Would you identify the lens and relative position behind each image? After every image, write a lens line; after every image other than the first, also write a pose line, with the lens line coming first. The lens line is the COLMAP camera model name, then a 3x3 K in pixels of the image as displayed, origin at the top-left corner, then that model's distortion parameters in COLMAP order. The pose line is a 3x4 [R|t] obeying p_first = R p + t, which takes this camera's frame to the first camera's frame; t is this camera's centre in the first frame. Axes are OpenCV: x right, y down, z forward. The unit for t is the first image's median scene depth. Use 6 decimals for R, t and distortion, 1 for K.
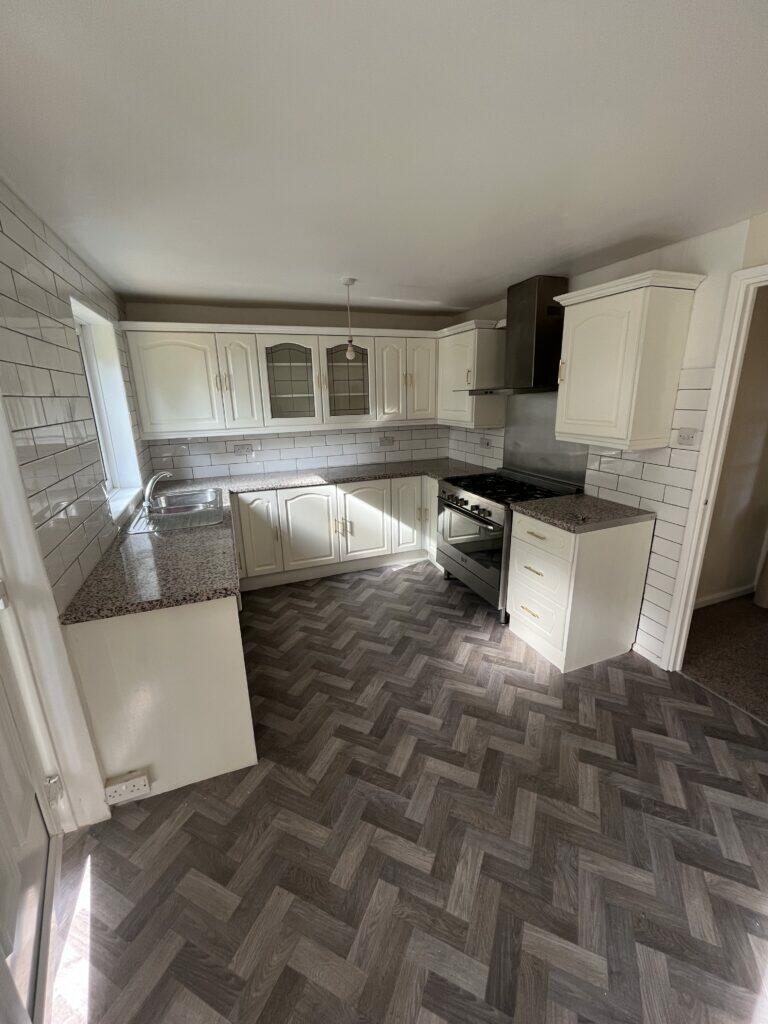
lens RADIAL K [[418.0, 0, 383.7], [0, 418.0, 511.1], [0, 0, 1]] dist [-0.003286, 0.000874]
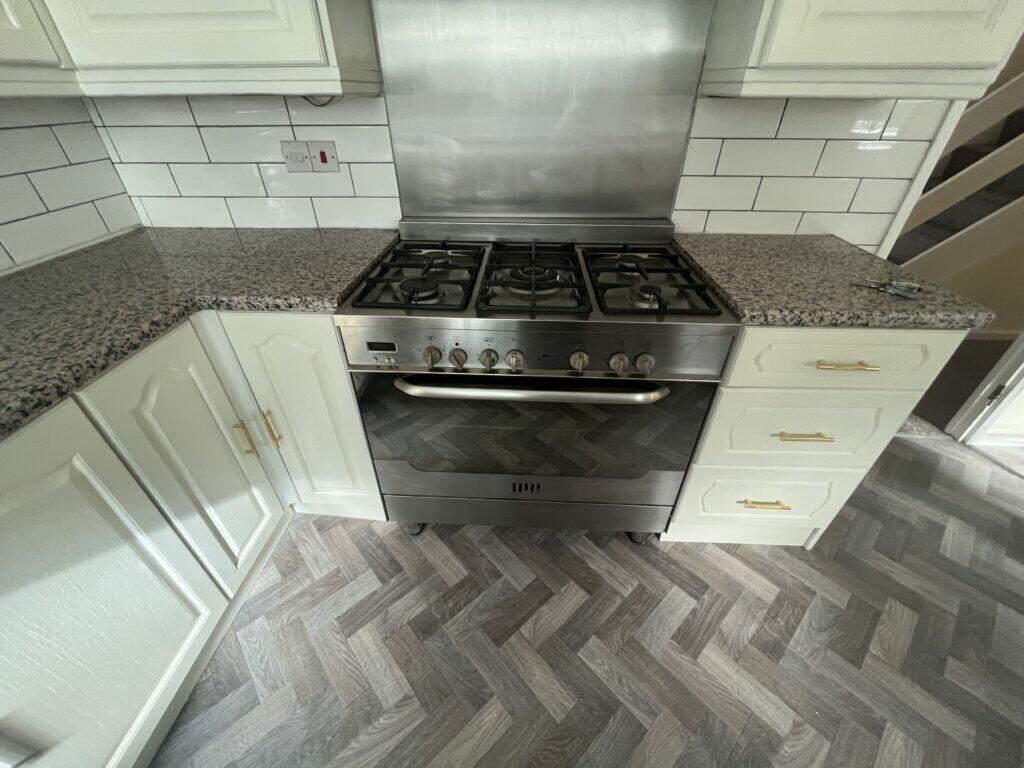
lens RADIAL K [[418.0, 0, 508.5], [0, 418.0, 383.9], [0, 0, 1]] dist [-0.003286, 0.000874]
pose [[0.406513, -0.511086, 0.757323, -0.060914], [0.244579, 0.859525, 0.448774, -0.154033], [-0.880300, 0.002793, 0.474409, 0.924924]]
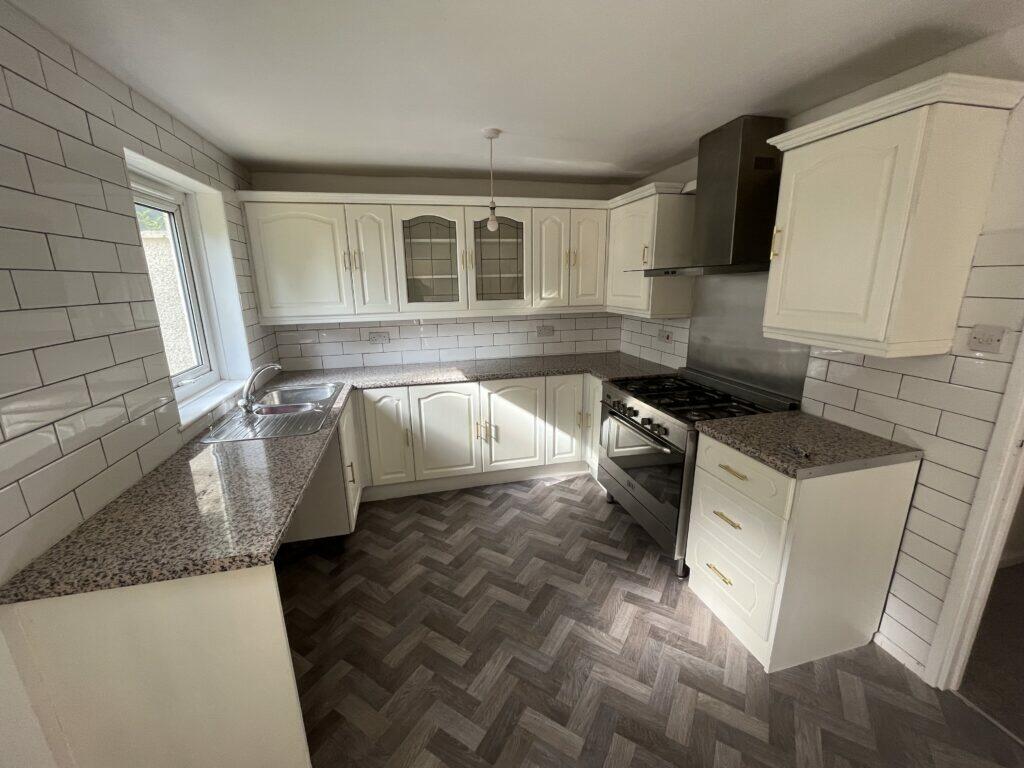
lens RADIAL K [[418.0, 0, 508.7], [0, 418.0, 386.1], [0, 0, 1]] dist [-0.003286, 0.000874]
pose [[0.991894, 0.036255, -0.121786, 0.058735], [-0.039089, 0.999016, -0.020958, -0.048268], [0.120907, 0.025549, 0.992335, 0.209065]]
